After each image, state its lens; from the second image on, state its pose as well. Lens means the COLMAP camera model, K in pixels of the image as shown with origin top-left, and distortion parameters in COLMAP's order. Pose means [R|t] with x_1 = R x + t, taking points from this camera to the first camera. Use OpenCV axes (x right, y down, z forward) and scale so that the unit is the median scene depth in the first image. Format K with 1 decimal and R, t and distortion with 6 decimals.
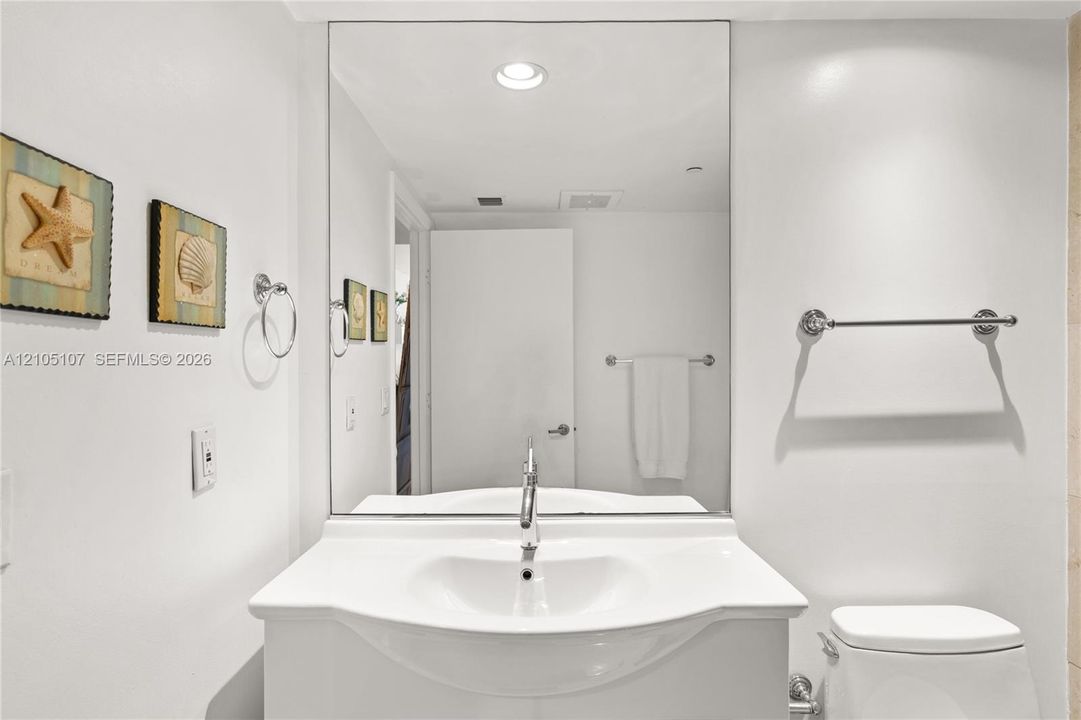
lens RADIAL K [[548.0, 0, 540.1], [0, 548.0, 357.5], [0, 0, 1]] dist [0.002146, 0.000600]
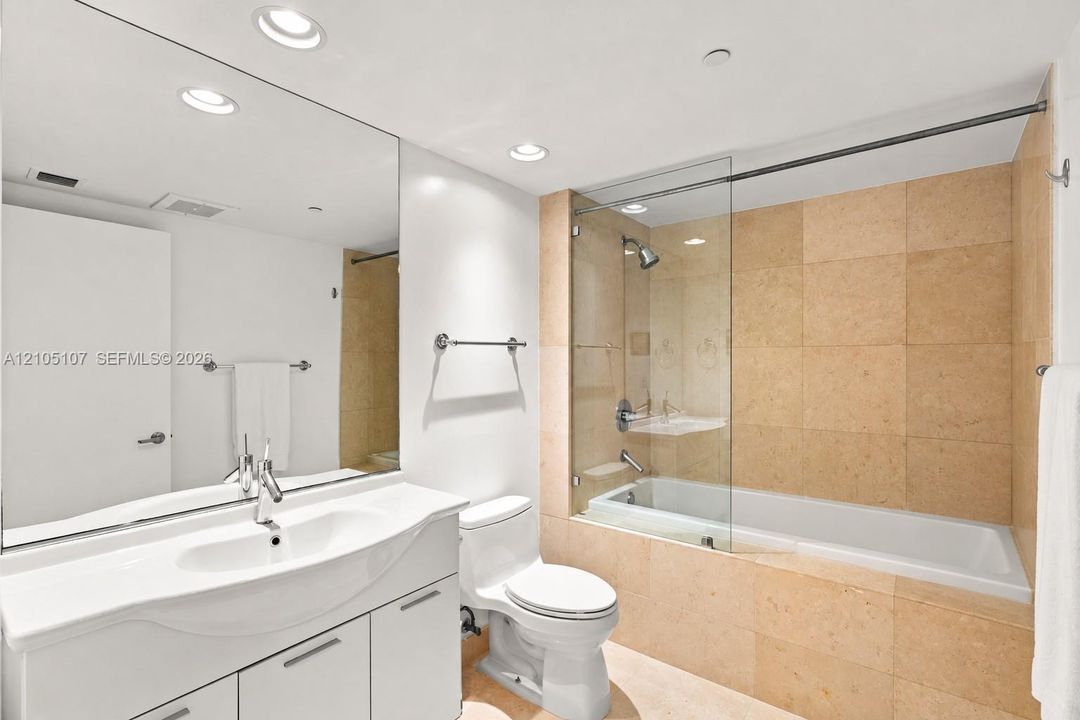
lens RADIAL K [[486.8, 0, 542.7], [0, 486.8, 361.2], [0, 0, 1]] dist [-0.001733, 0.000317]
pose [[0.619797, 0.004262, 0.784750, -0.439098], [-0.000638, 0.999988, -0.004927, 0.001921], [-0.784762, 0.002553, 0.619793, -0.121689]]
